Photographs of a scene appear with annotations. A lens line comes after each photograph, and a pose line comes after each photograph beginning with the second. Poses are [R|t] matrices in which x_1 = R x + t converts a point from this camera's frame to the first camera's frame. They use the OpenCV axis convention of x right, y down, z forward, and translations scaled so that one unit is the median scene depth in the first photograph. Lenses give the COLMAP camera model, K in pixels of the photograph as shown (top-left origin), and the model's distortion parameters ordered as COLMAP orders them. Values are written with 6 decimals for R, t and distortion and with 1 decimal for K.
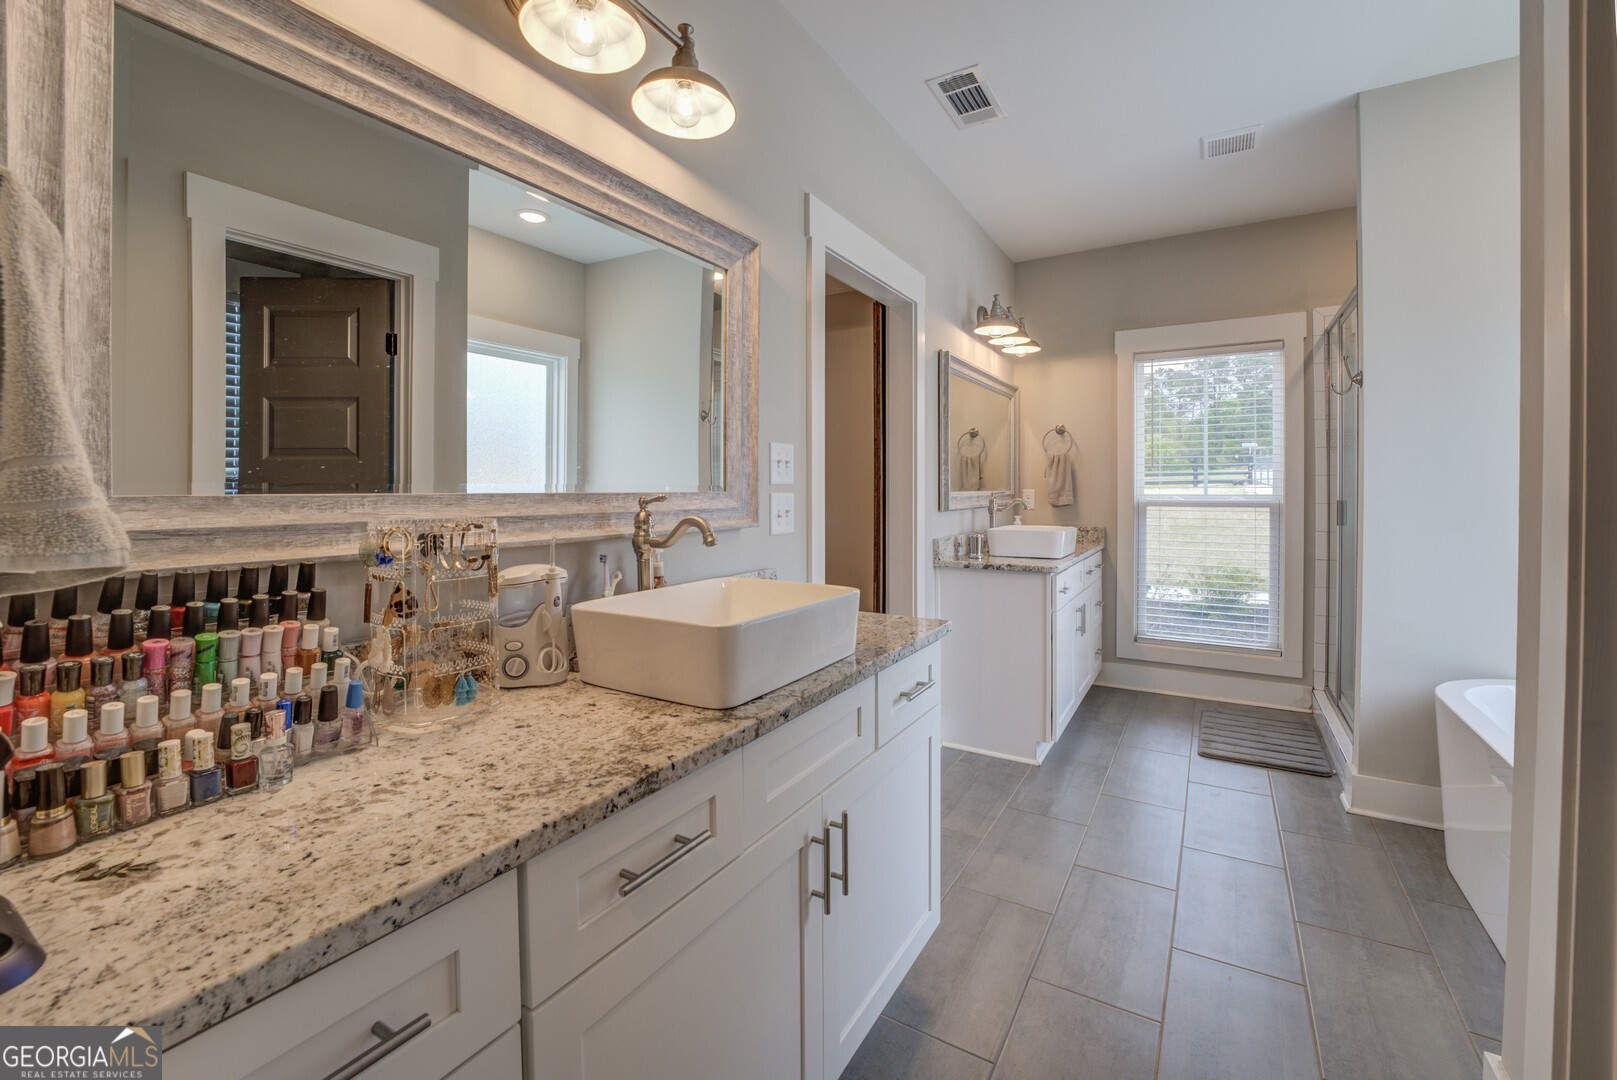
lens RADIAL K [[664.5, 0, 824.0], [0, 664.5, 493.7], [0, 0, 1]] dist [-0.024617, 0.002608]
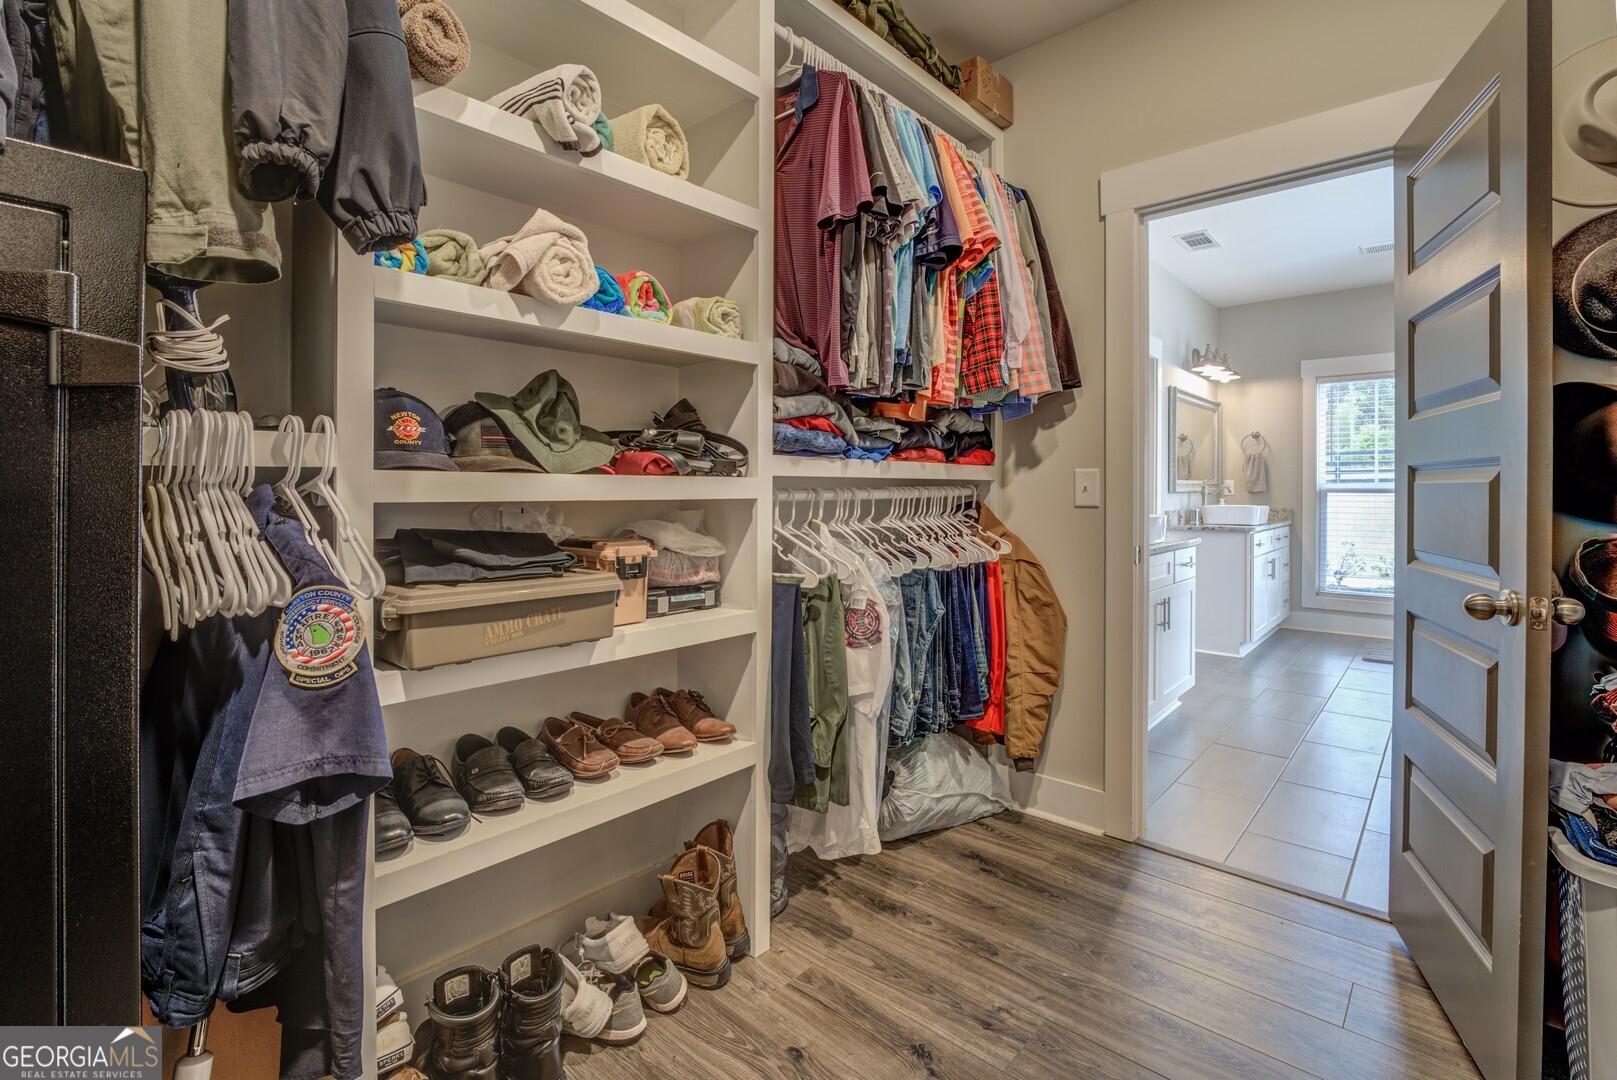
lens RADIAL K [[717.5, 0, 823.7], [0, 717.5, 494.4], [0, 0, 1]] dist [-0.012119, 0.000568]
pose [[0.981318, 0.004281, -0.192346, -0.250085], [-0.003975, 0.999990, 0.001976, 0.026382], [0.192353, -0.001175, 0.981325, -0.659942]]
